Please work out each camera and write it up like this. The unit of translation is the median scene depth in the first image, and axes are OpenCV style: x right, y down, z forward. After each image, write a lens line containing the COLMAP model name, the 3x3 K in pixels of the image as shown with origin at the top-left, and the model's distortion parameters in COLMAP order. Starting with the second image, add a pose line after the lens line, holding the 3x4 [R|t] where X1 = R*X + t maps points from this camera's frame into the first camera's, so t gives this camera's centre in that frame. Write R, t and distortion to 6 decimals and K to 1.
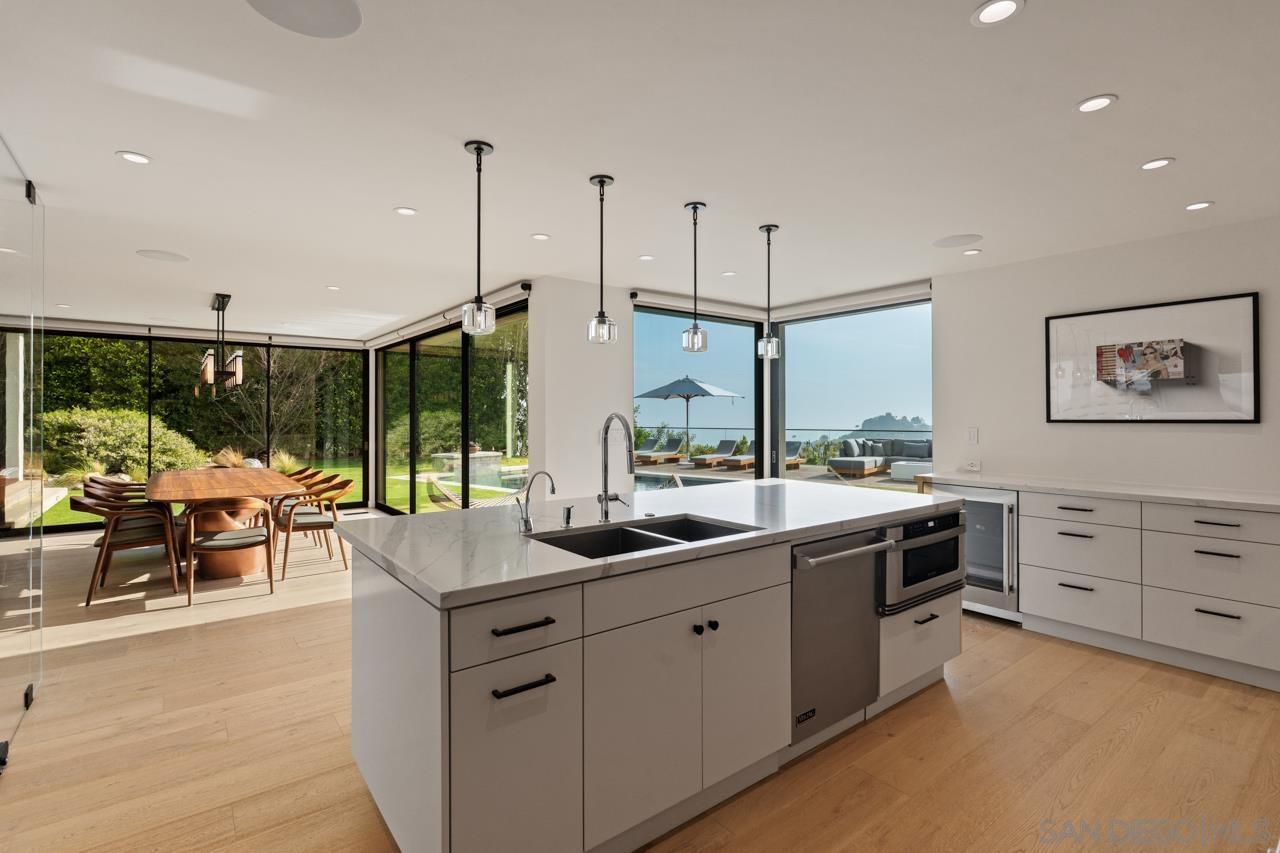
lens RADIAL K [[607.0, 0, 643.9], [0, 607.0, 415.6], [0, 0, 1]] dist [-0.000568, -0.000135]
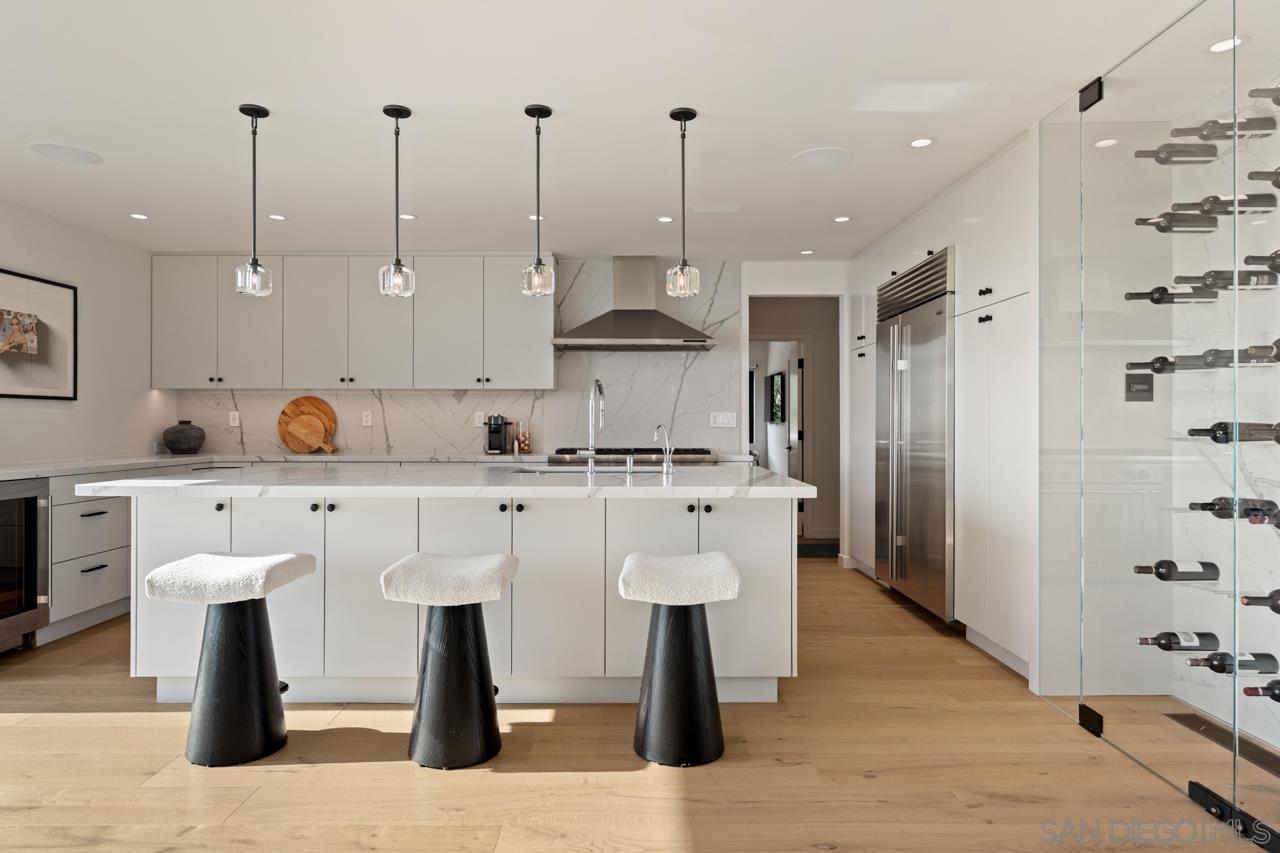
lens RADIAL K [[775.3, 0, 642.4], [0, 775.3, 426.8], [0, 0, 1]] dist [0.004499, 0.000202]
pose [[-0.797824, 0.002262, 0.602887, -0.702317], [-0.000191, 0.999992, -0.004004, 0.064363], [-0.602891, -0.003310, -0.797817, 1.438162]]
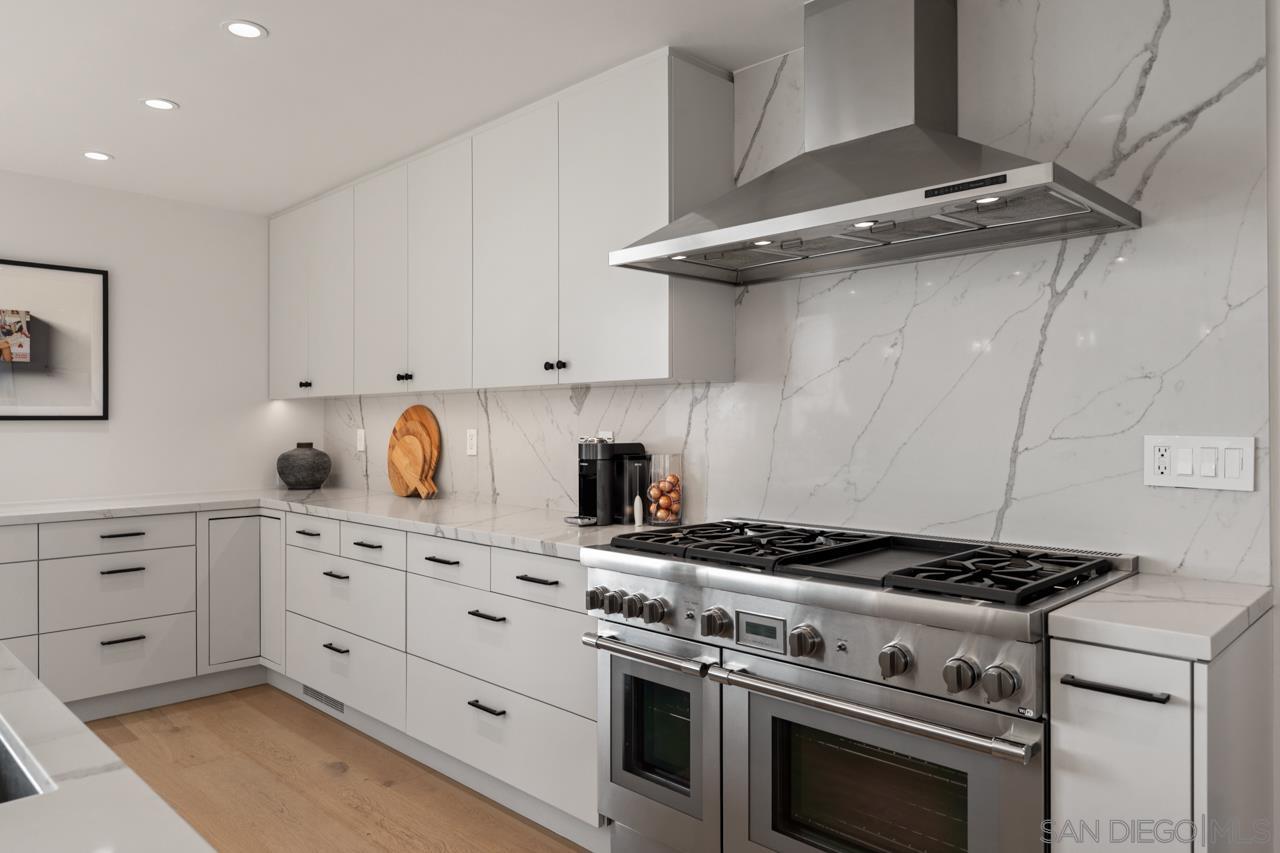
lens RADIAL K [[863.3, 0, 638.9], [0, 863.3, 425.3], [0, 0, 1]] dist [-0.019287, 0.003232]
pose [[-0.122402, 0.002008, 0.992479, -0.296523], [-0.001835, 0.999996, -0.002249, 0.020376], [-0.992479, -0.002097, -0.122398, 0.362754]]
